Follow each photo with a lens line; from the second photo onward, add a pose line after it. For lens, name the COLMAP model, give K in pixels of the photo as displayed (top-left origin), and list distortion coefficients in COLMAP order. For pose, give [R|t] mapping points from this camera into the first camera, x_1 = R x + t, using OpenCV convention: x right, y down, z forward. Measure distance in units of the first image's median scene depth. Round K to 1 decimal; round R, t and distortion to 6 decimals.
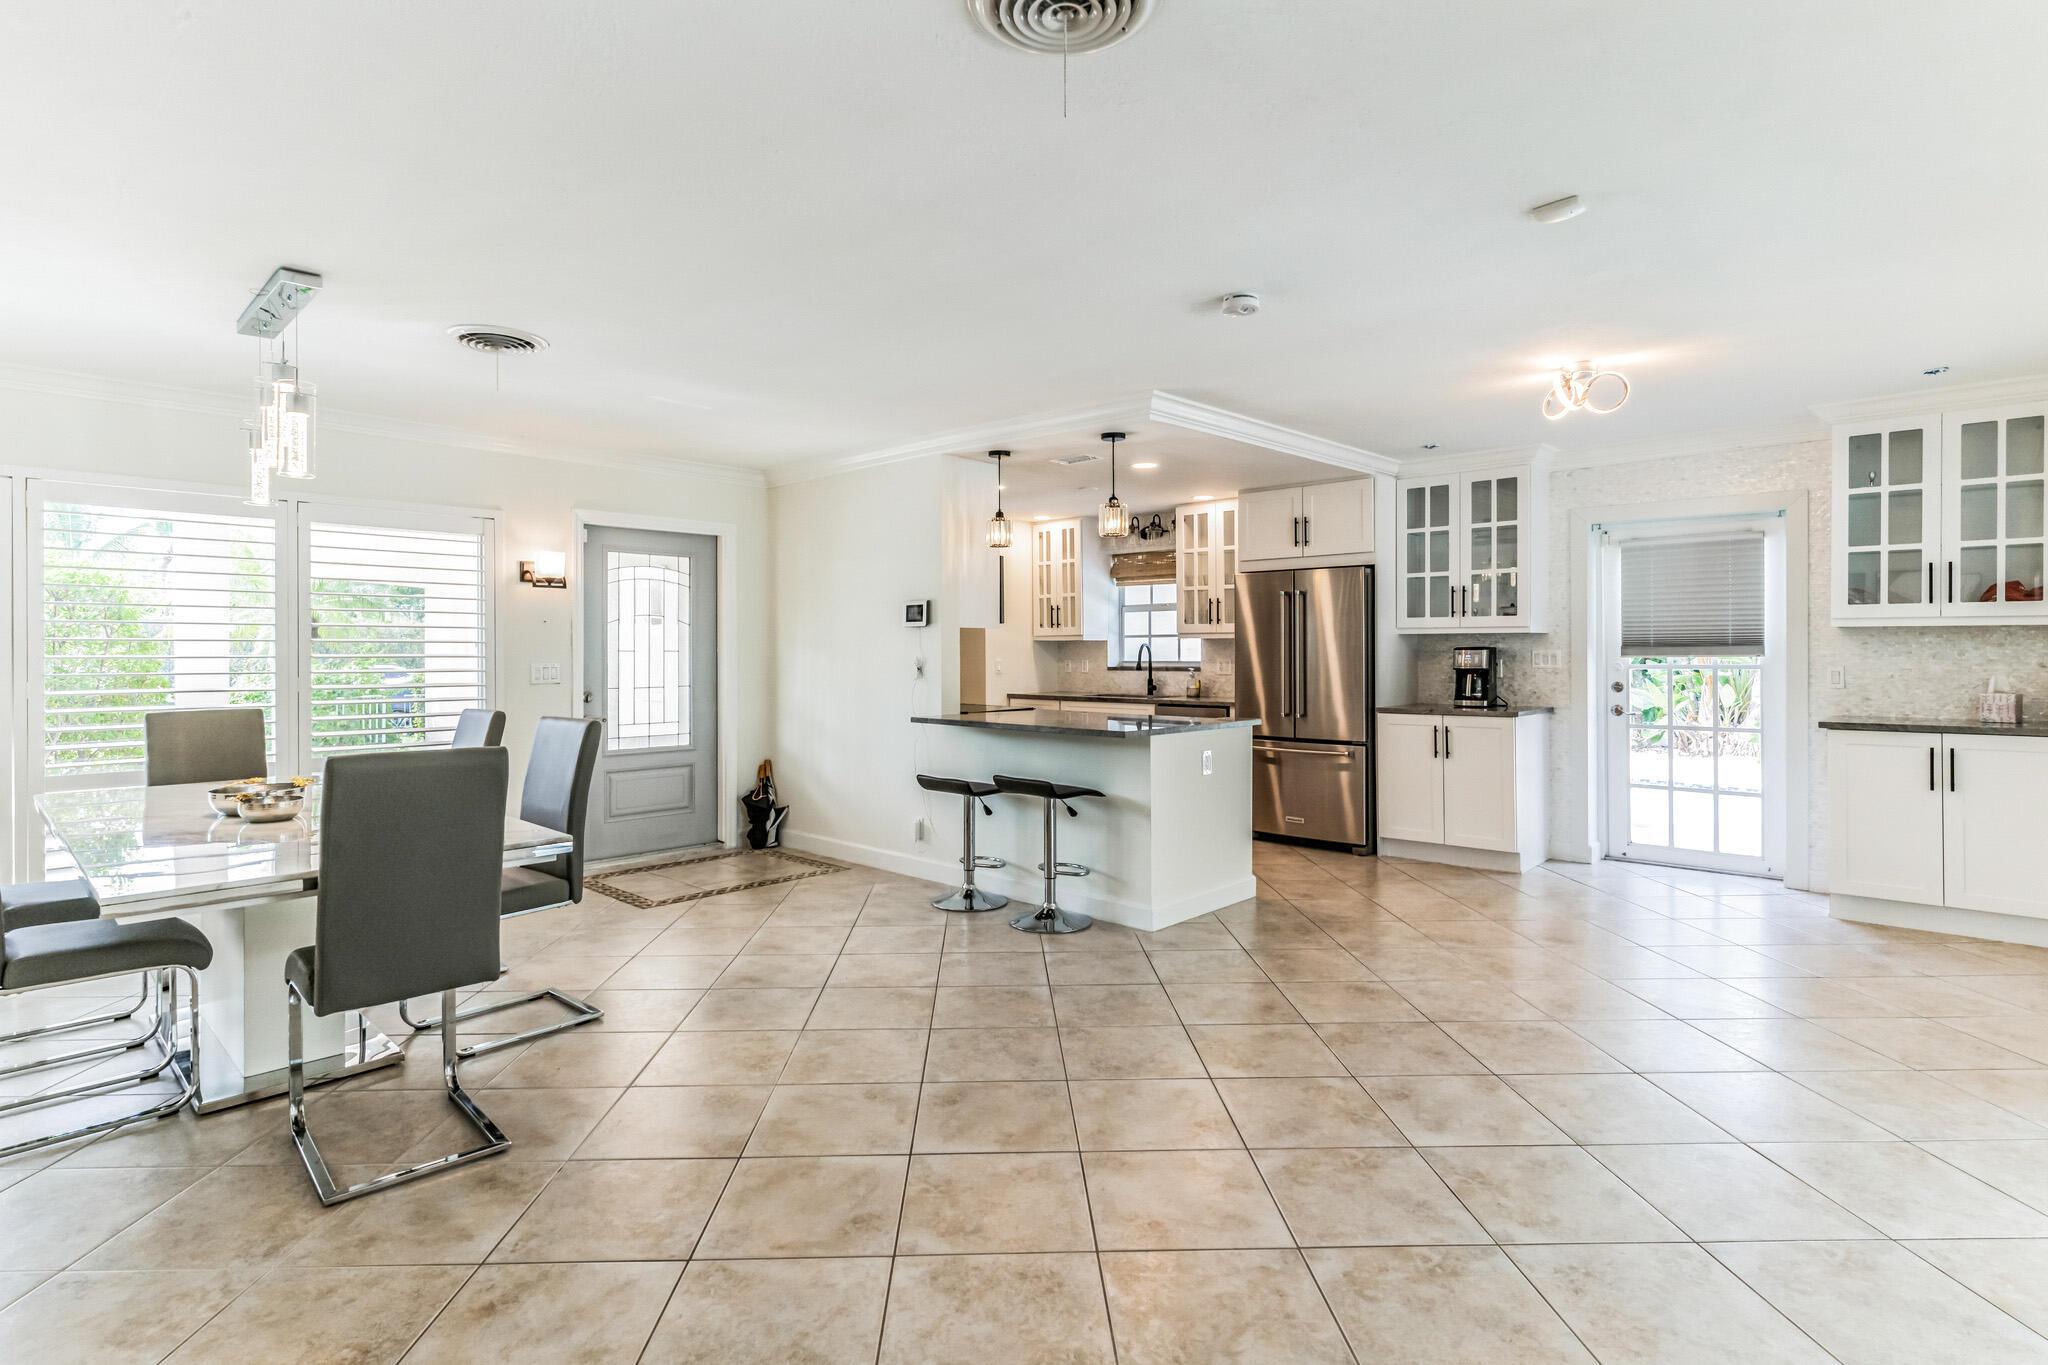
lens RADIAL K [[1013.8, 0, 1016.4], [0, 1013.8, 651.0], [0, 0, 1]] dist [0.001131, 0.000182]
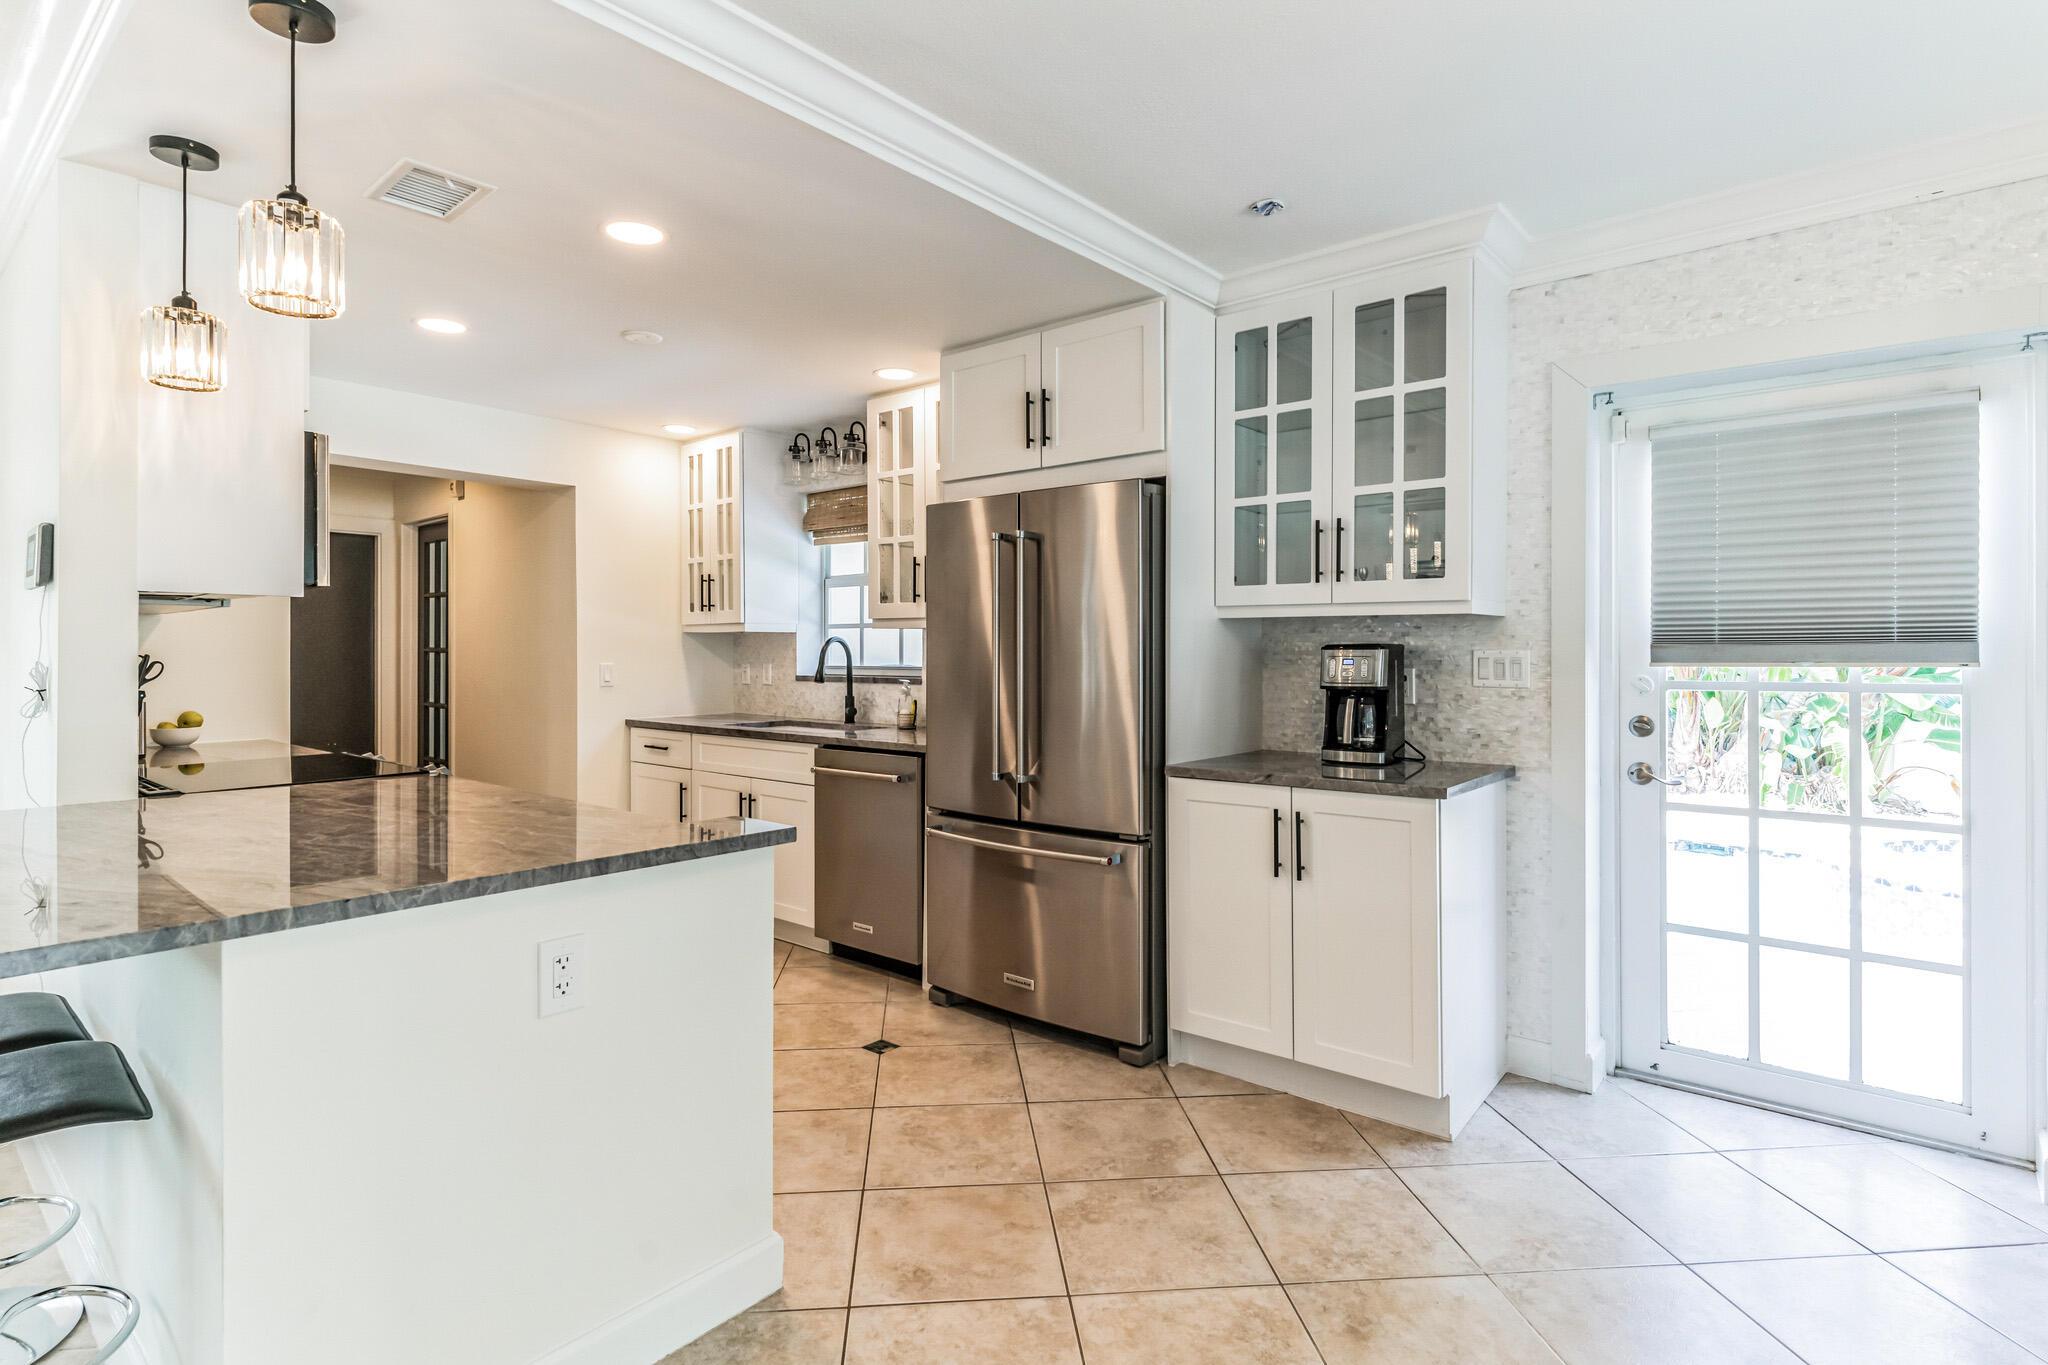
lens RADIAL K [[1013.8, 0, 1016.4], [0, 1013.8, 651.0], [0, 0, 1]] dist [0.001131, 0.000182]
pose [[0.997836, 0.003721, 0.065651, 0.251455], [-0.003789, 0.999992, 0.000905, -0.000140], [-0.065647, -0.001152, 0.997842, 0.516552]]
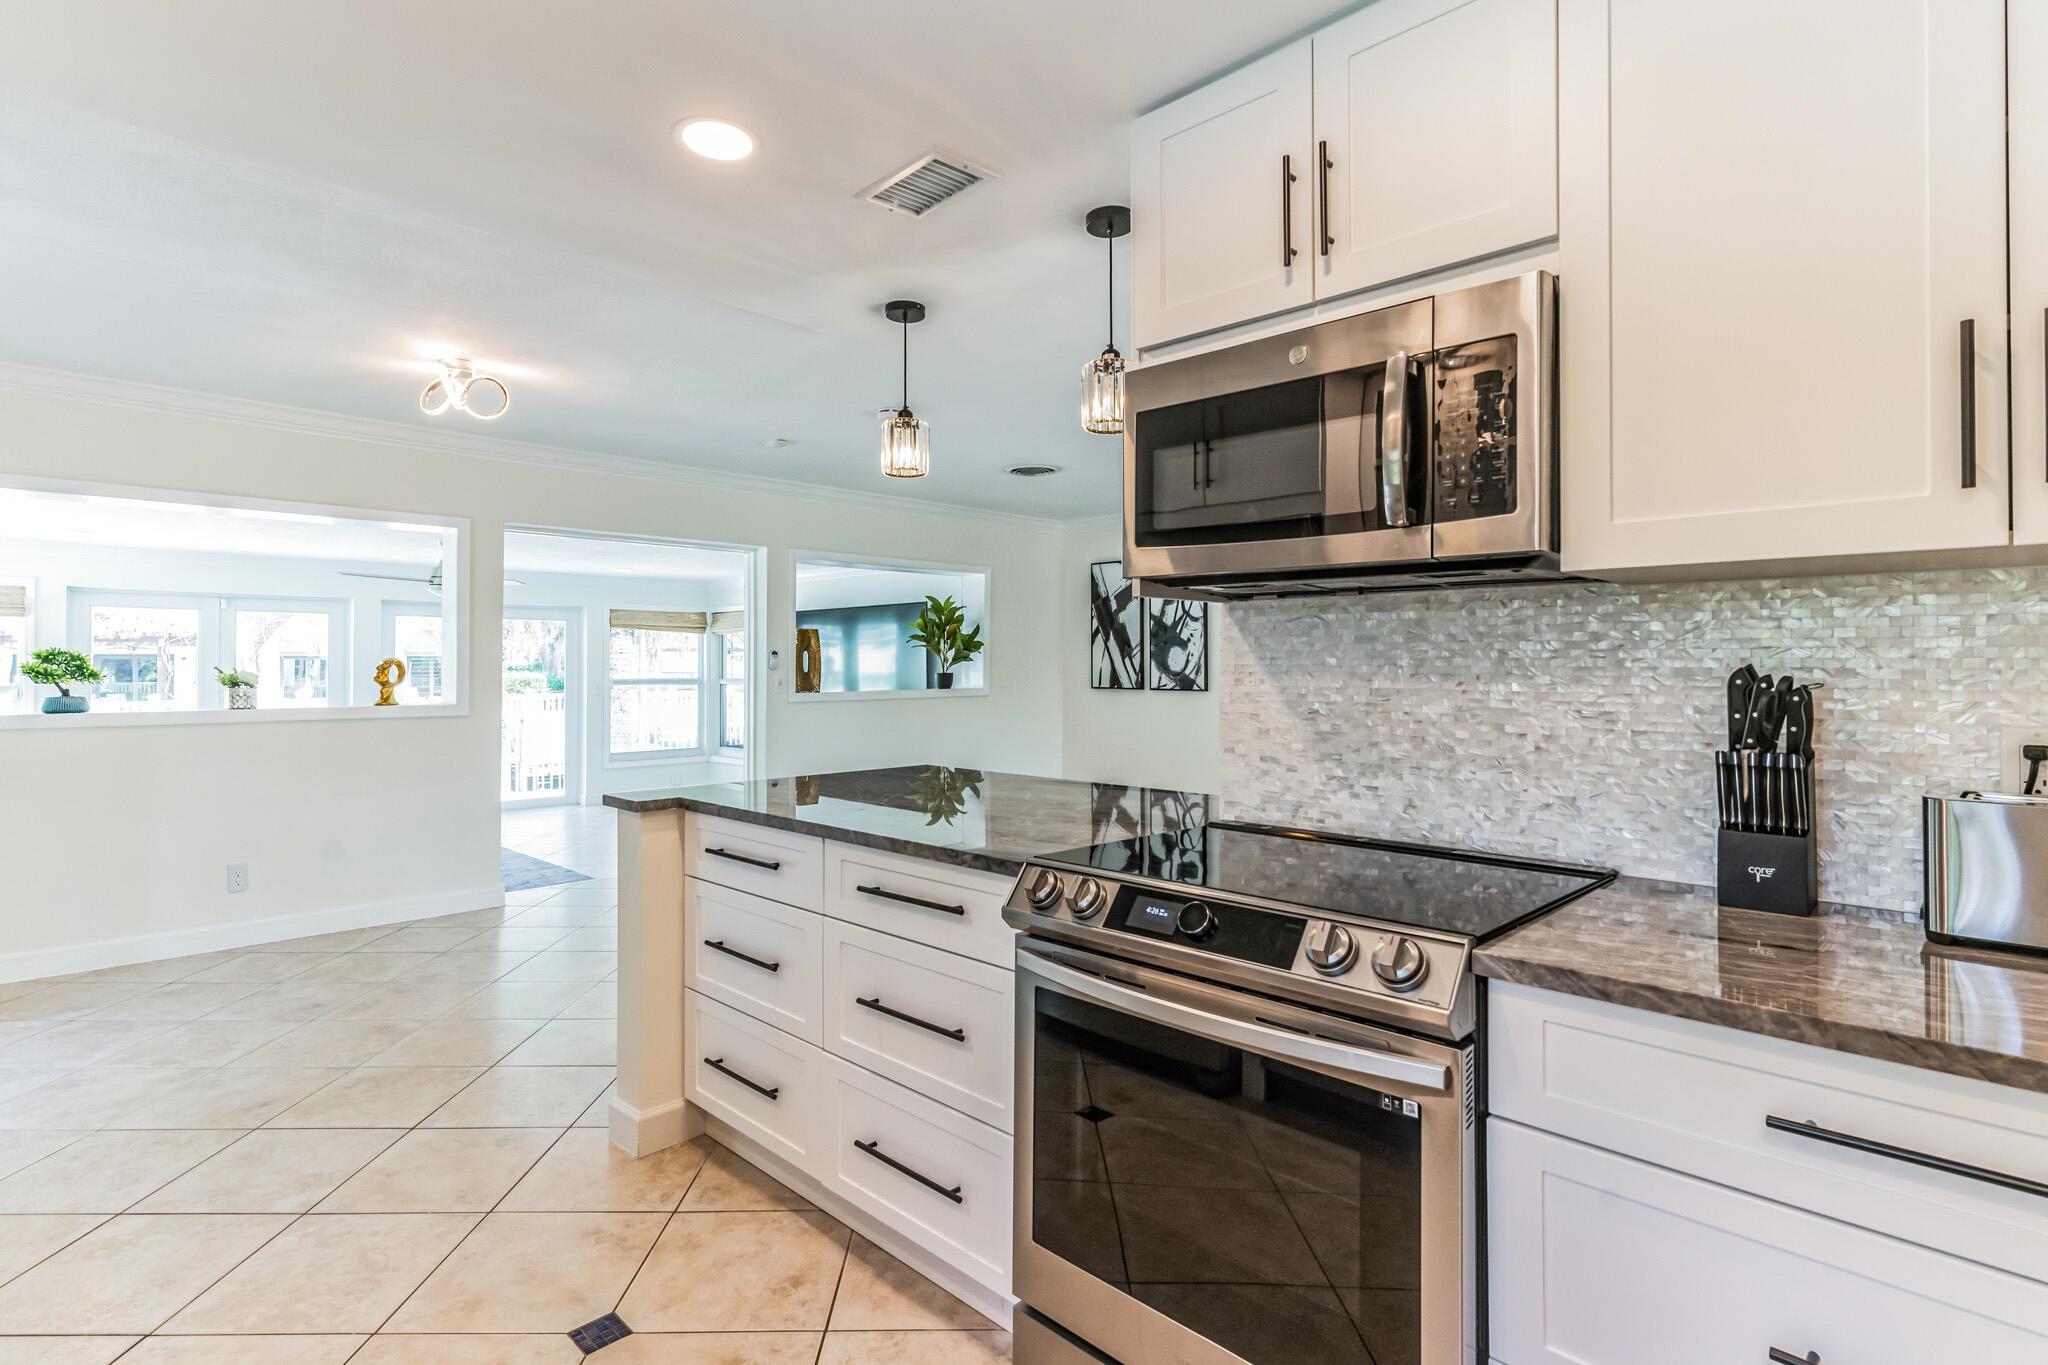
lens RADIAL K [[1013.8, 0, 1016.4], [0, 1013.8, 651.0], [0, 0, 1]] dist [0.001131, 0.000182]
pose [[-0.999935, 0.003626, 0.010850, 0.017471], [0.003471, 0.999893, -0.014235, 0.000538], [-0.010900, -0.014196, -0.999840, 1.283604]]
